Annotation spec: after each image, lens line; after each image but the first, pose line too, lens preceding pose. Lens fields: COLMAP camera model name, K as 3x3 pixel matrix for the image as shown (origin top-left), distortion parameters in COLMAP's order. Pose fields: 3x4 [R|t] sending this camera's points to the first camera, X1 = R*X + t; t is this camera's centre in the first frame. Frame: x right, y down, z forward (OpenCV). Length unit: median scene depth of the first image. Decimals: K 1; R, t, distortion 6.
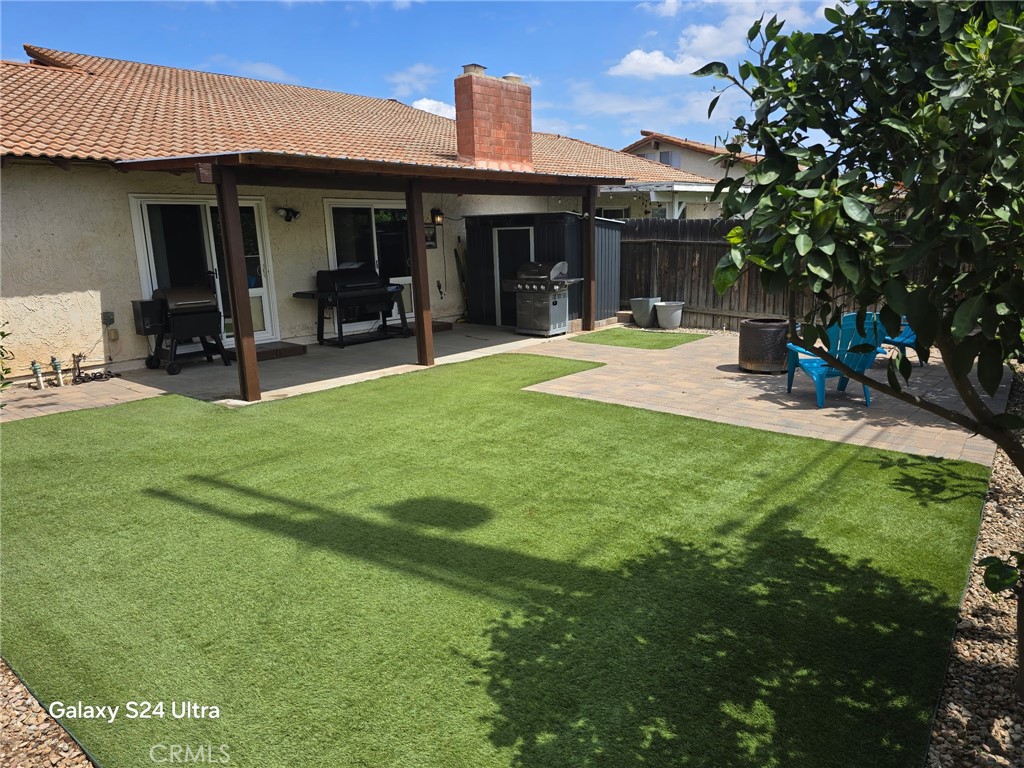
lens RADIAL K [[684.3, 0, 513.2], [0, 684.3, 385.9], [0, 0, 1]] dist [0.053958, -0.042805]
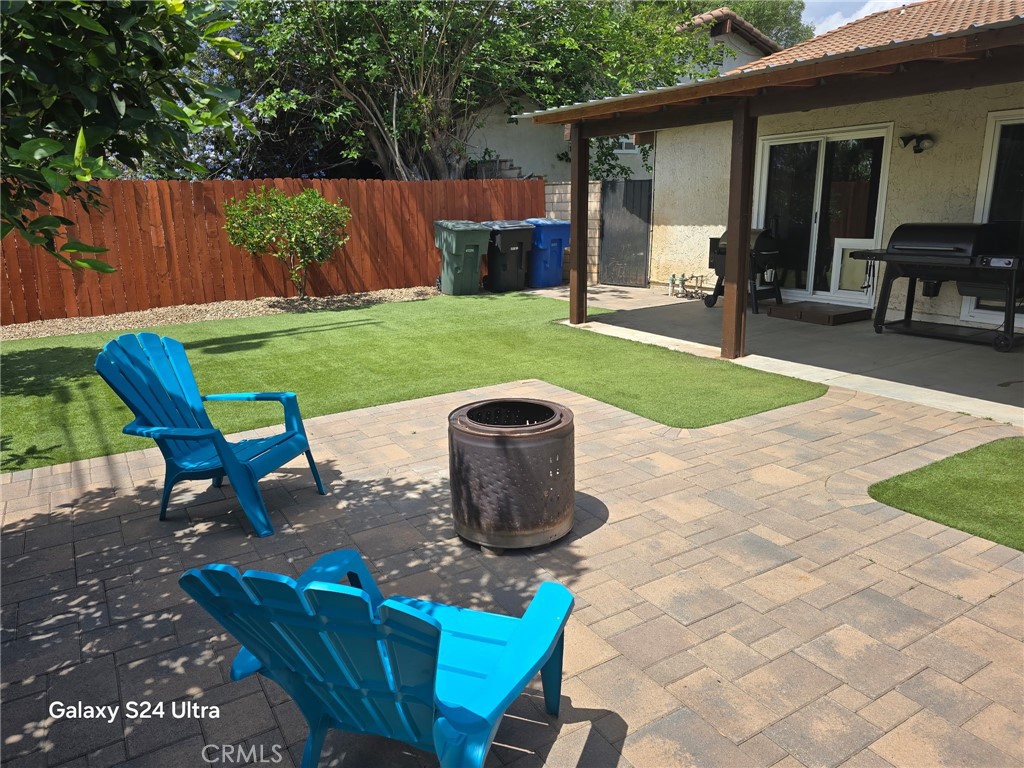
lens RADIAL K [[719.5, 0, 512.1], [0, 719.5, 384.8], [0, 0, 1]] dist [-0.008710, -0.005095]
pose [[-0.271862, 0.270399, -0.923567, 1.022237], [-0.180967, 0.928227, 0.325033, -0.328774], [0.945168, 0.255499, -0.203416, 1.486429]]
